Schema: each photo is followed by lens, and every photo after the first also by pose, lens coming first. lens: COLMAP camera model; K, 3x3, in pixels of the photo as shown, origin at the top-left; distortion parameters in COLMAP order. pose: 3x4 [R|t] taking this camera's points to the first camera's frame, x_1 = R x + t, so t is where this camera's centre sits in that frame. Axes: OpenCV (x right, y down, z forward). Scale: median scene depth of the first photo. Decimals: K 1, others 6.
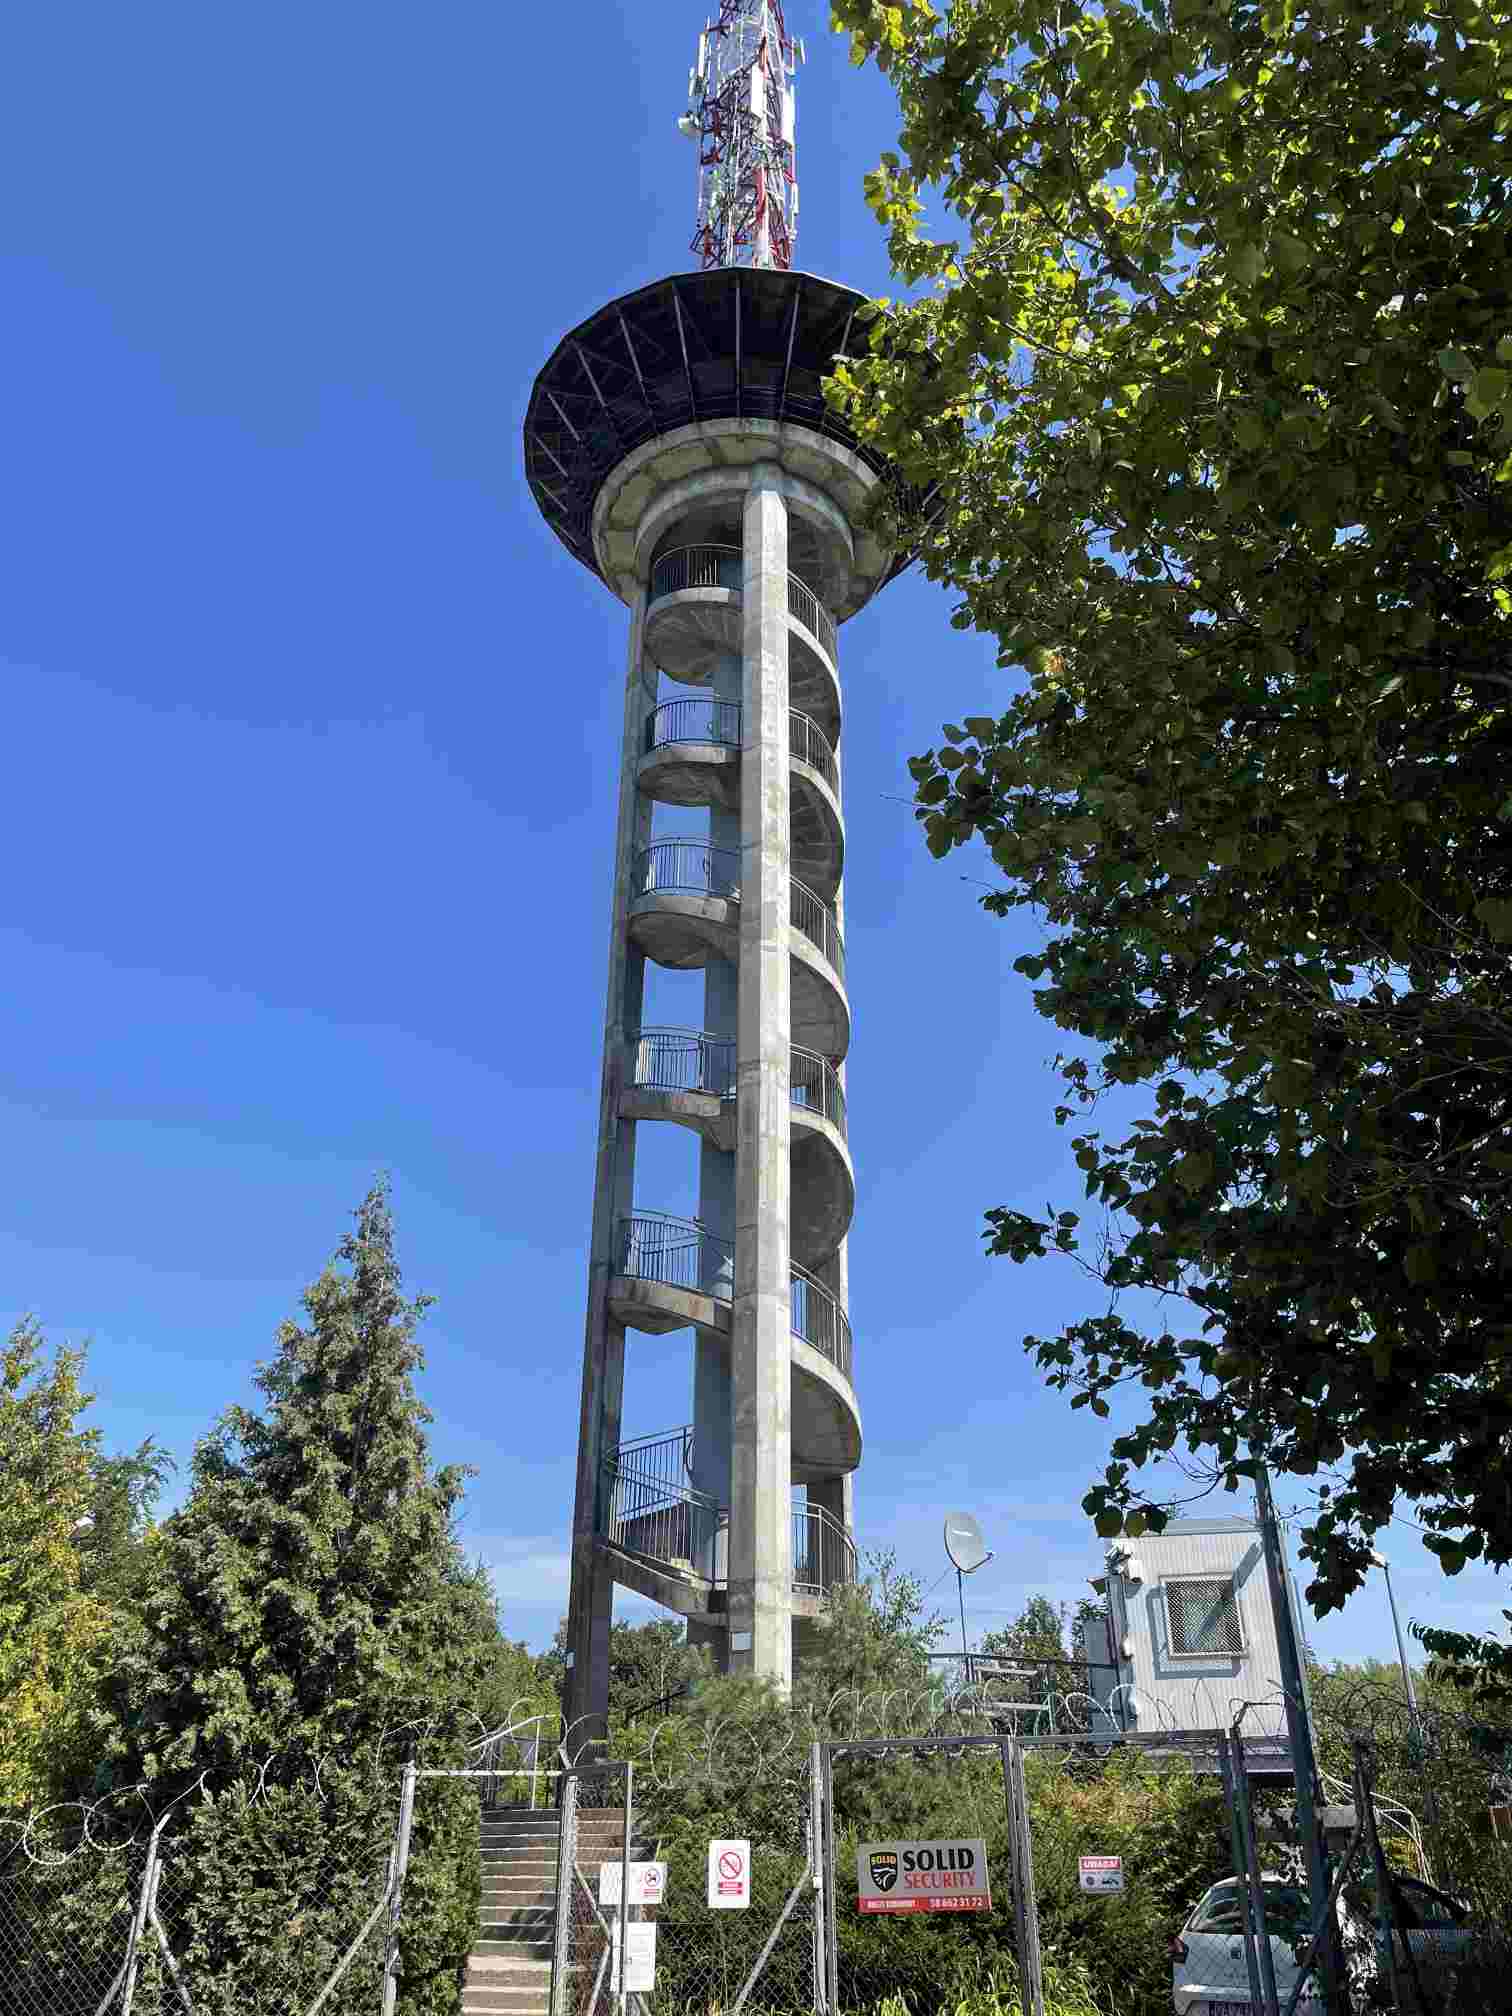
lens RADIAL K [[1504.5, 0, 758.9], [0, 1504.5, 996.1], [0, 0, 1]] dist [0.100440, -0.130139]
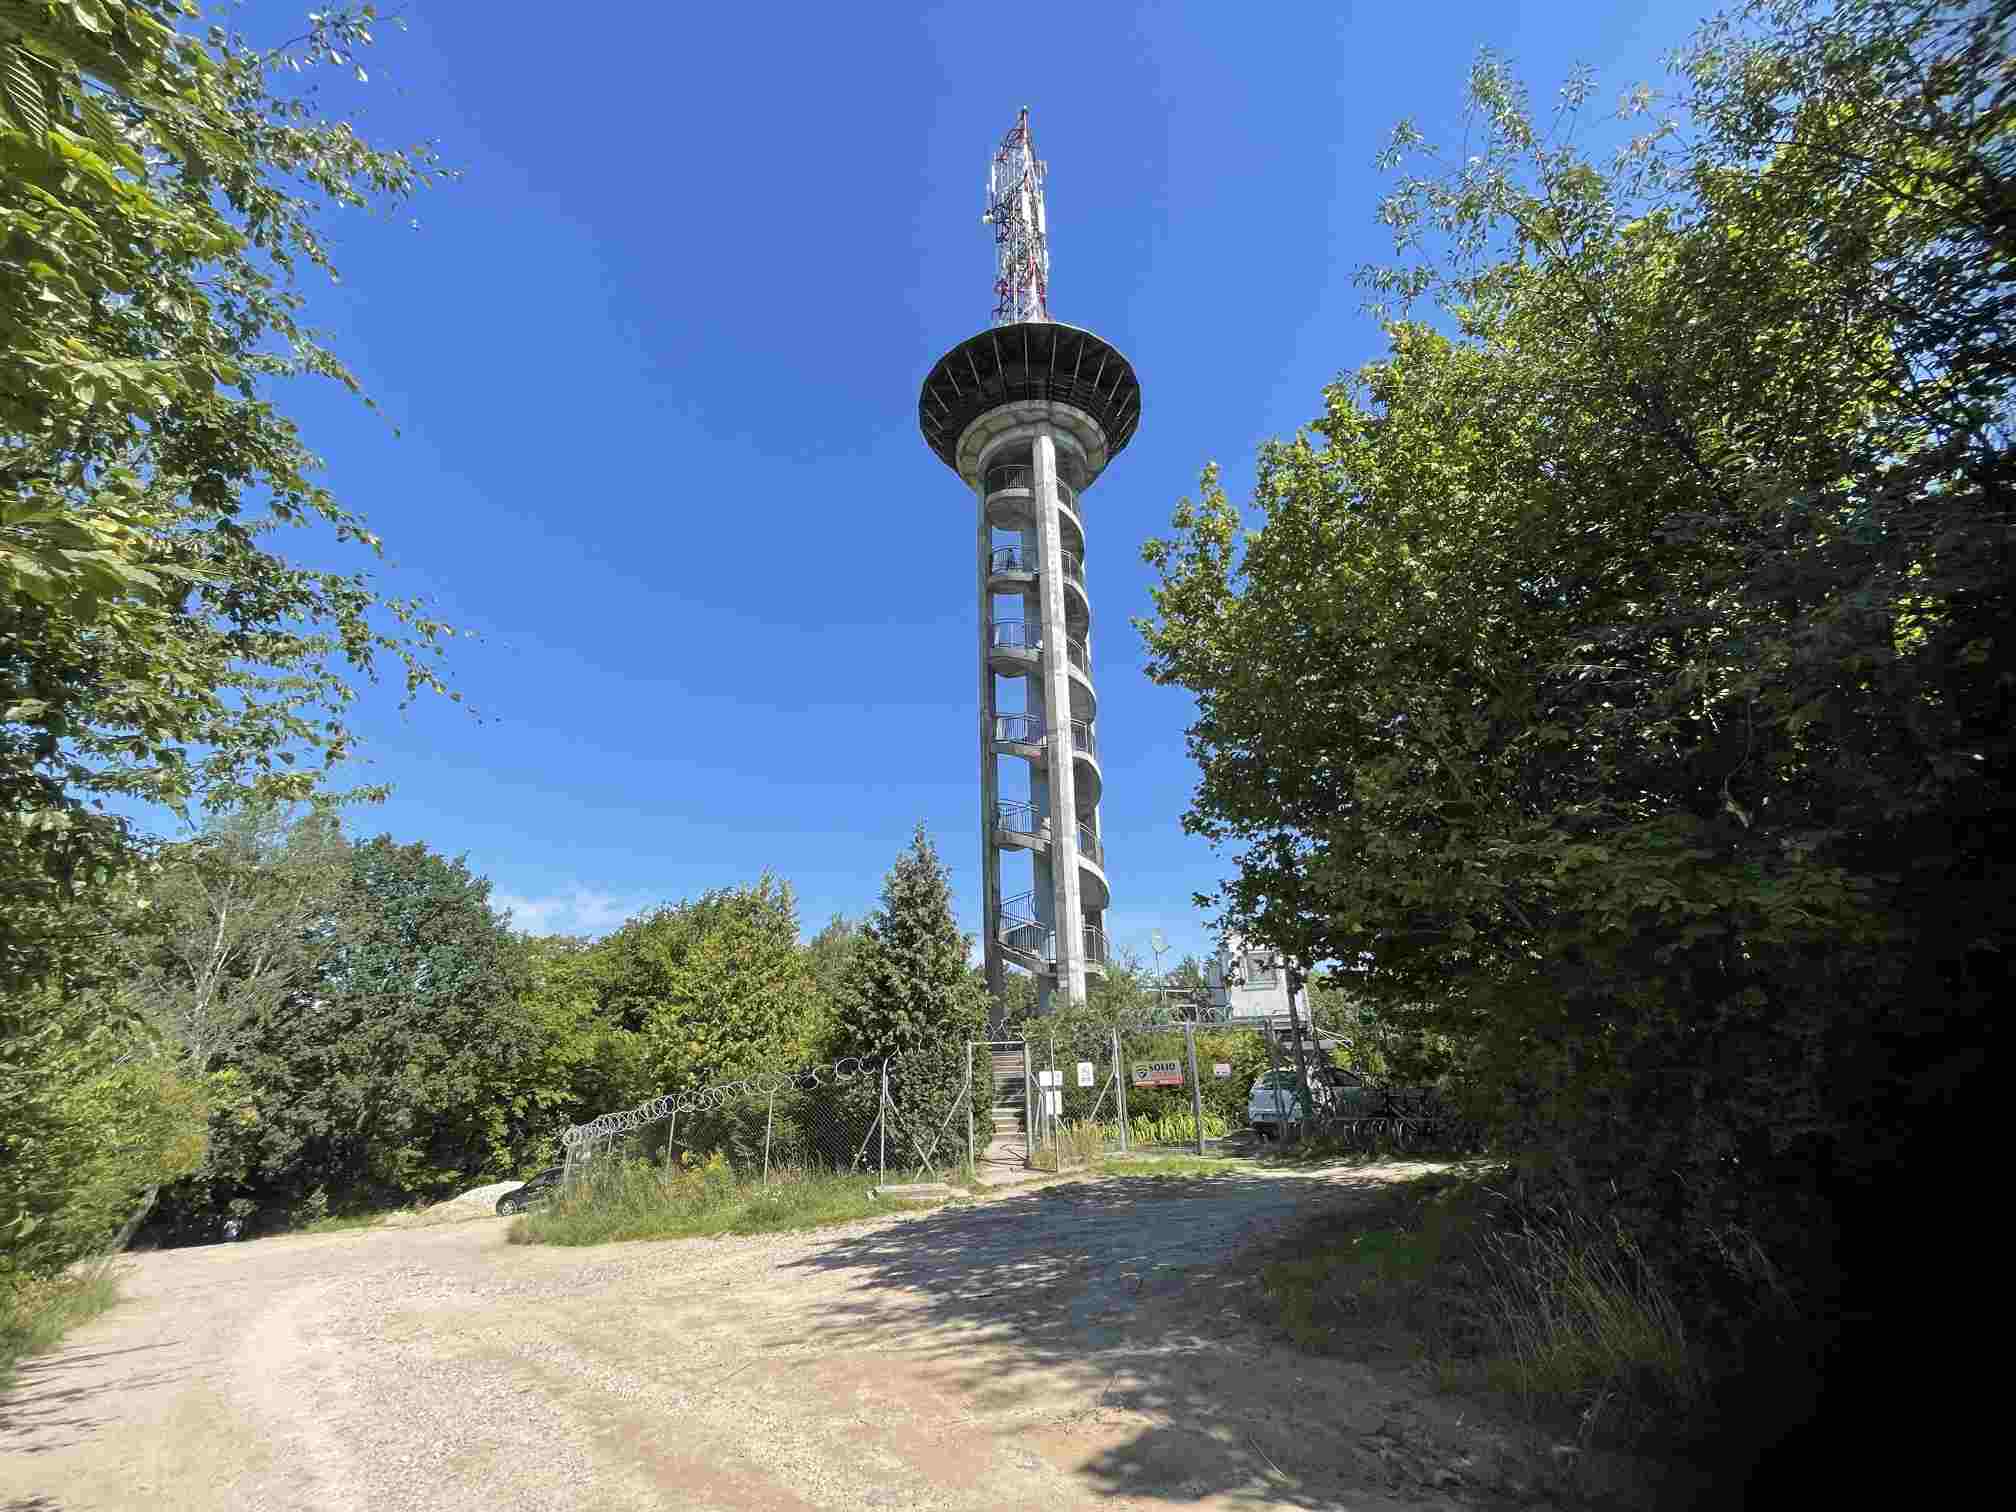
lens RADIAL K [[797.5, 0, 1008.0], [0, 797.5, 756.0], [0, 0, 1]] dist [-0.000114, -0.000144]
pose [[0.998586, -0.043182, -0.031008, -0.037486], [0.047066, 0.989312, 0.138012, -0.082660], [0.024717, -0.139276, 0.989945, -0.143344]]
